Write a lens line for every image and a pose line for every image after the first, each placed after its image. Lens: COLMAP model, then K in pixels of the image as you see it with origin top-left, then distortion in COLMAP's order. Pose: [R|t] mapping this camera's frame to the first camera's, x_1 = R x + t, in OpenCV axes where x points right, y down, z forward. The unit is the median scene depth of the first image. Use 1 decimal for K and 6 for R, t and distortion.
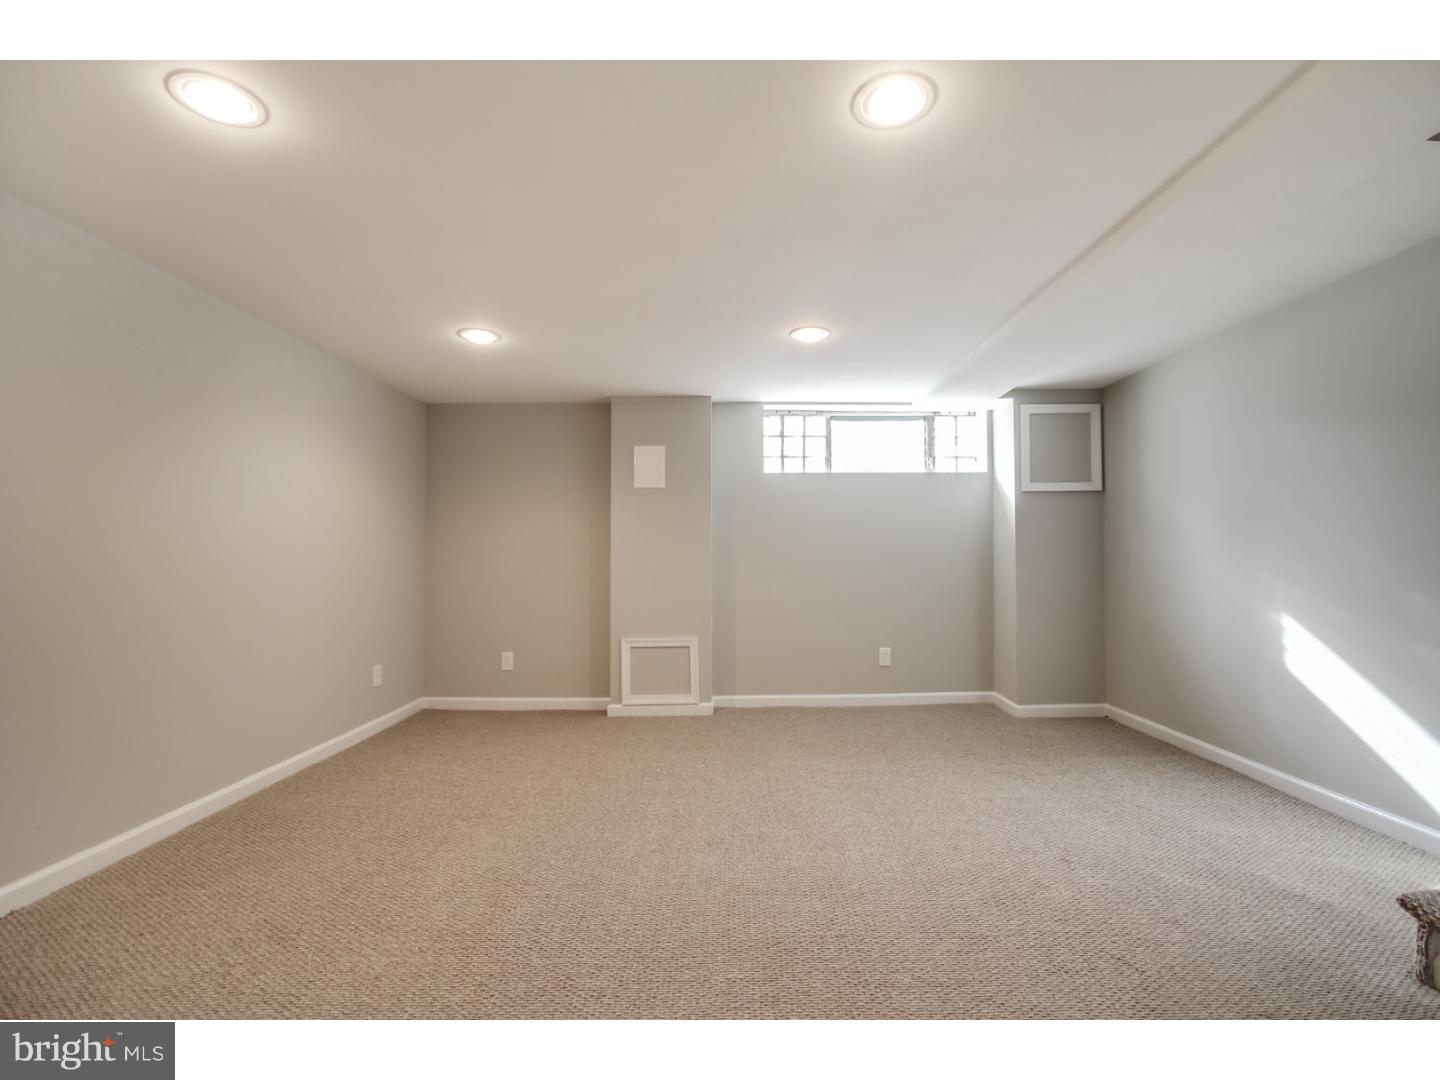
lens RADIAL K [[667.1, 0, 731.3], [0, 667.1, 553.6], [0, 0, 1]] dist [0.000489, -0.000182]
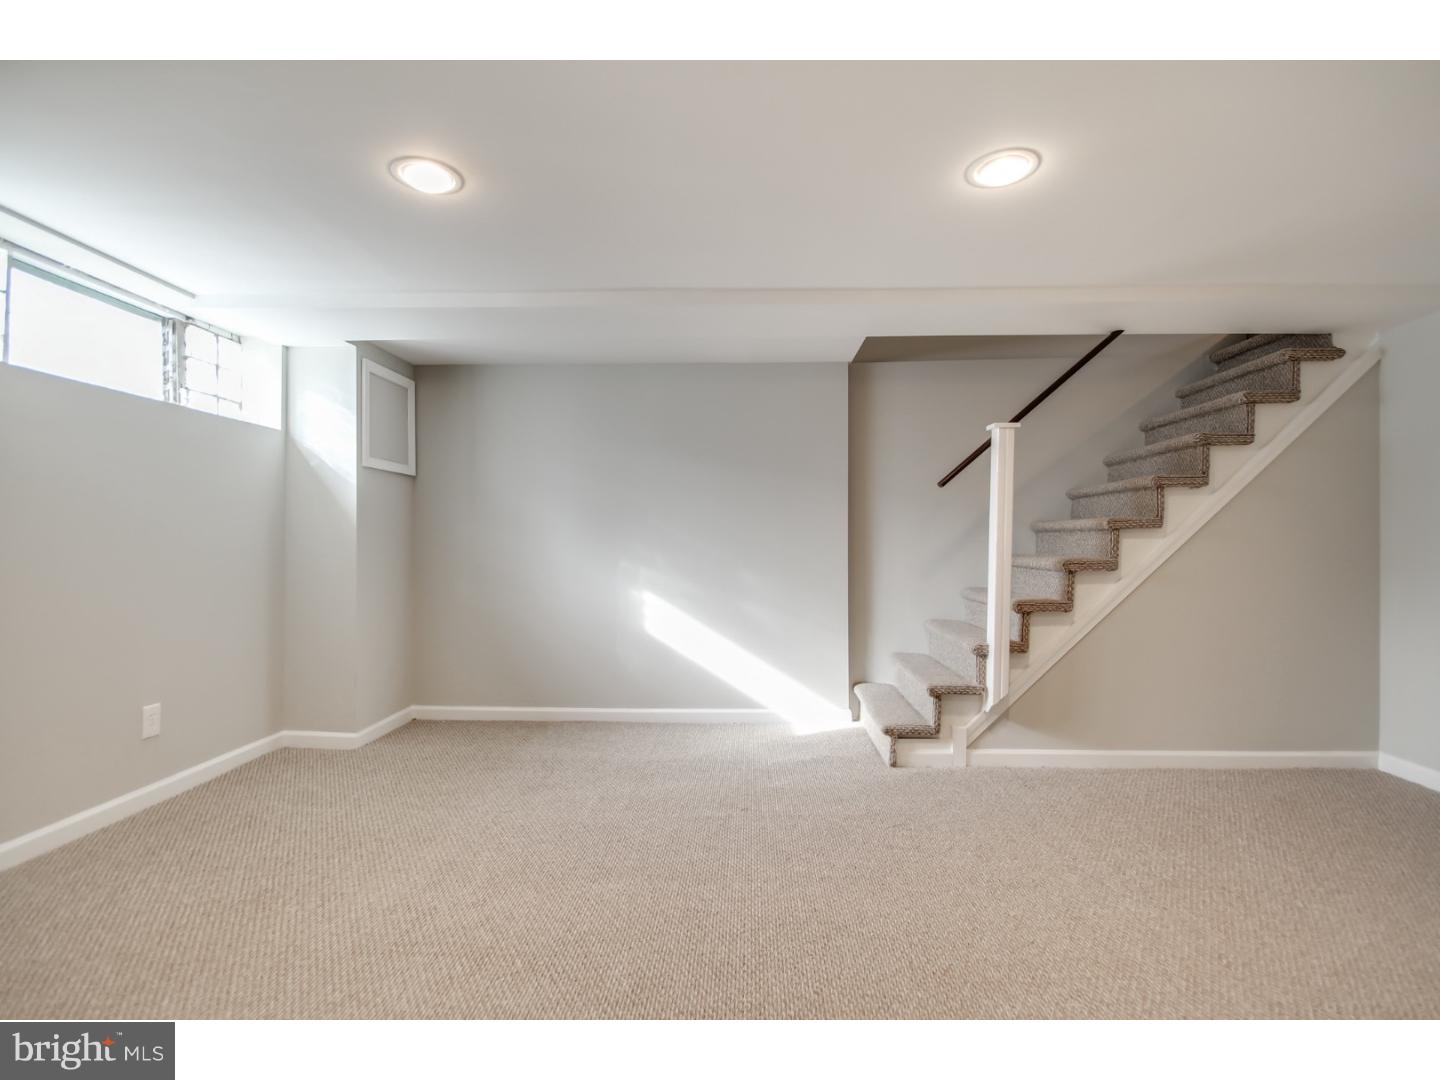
lens RADIAL K [[667.1, 0, 731.3], [0, 667.1, 553.6], [0, 0, 1]] dist [0.000489, -0.000182]
pose [[0.030755, -0.011119, 0.999465, -0.358183], [-0.015214, 0.999817, 0.011591, -0.004036], [-0.999411, -0.015562, 0.030581, 0.528773]]
